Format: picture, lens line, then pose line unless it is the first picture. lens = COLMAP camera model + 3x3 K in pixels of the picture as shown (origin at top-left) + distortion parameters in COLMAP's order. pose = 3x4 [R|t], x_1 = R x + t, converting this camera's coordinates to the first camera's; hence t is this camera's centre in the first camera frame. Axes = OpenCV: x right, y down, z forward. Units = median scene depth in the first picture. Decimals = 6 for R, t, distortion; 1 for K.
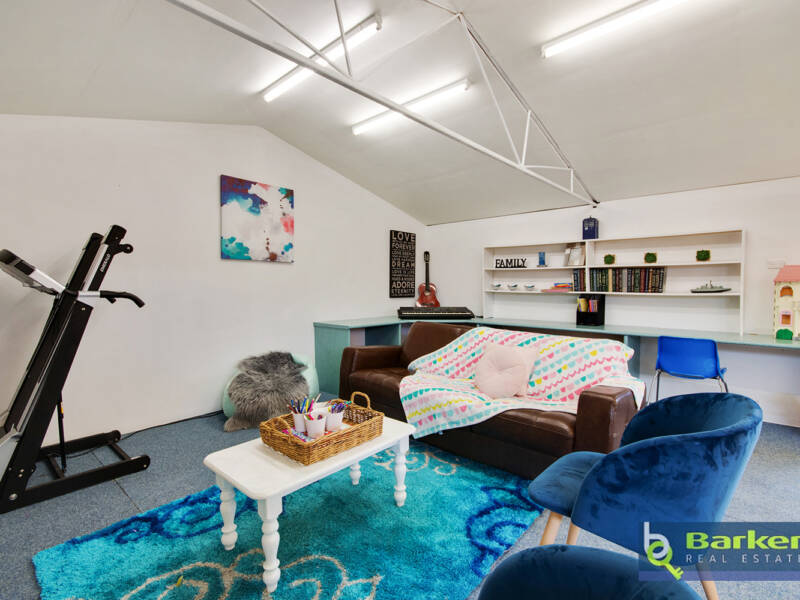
lens RADIAL K [[408.8, 0, 405.2], [0, 408.8, 298.4], [0, 0, 1]] dist [0.000038, 0.000313]
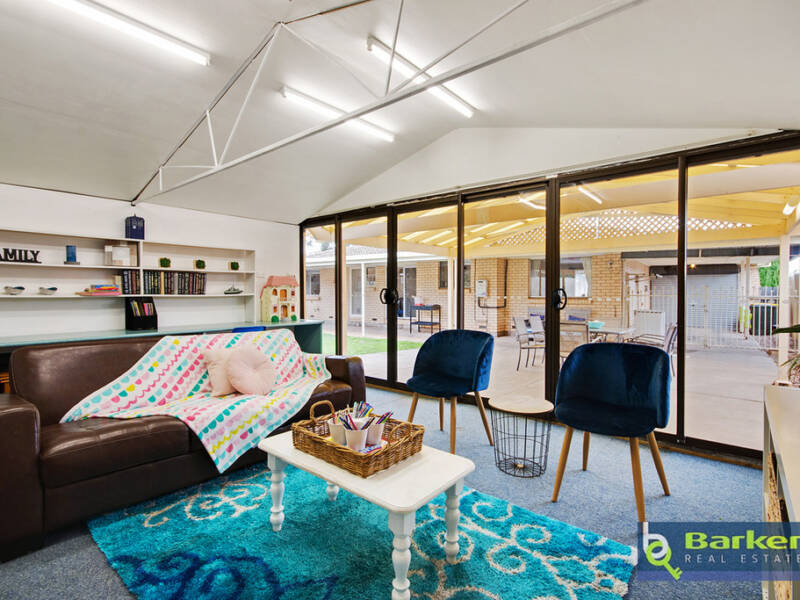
lens RADIAL K [[408.8, 0, 404.3], [0, 408.8, 297.0], [0, 0, 1]] dist [0.000038, 0.000313]
pose [[-0.058618, -0.015353, 0.998162, -0.504345], [0.032946, 0.999307, 0.017305, -0.006613], [-0.997737, 0.033900, -0.058072, 0.419437]]
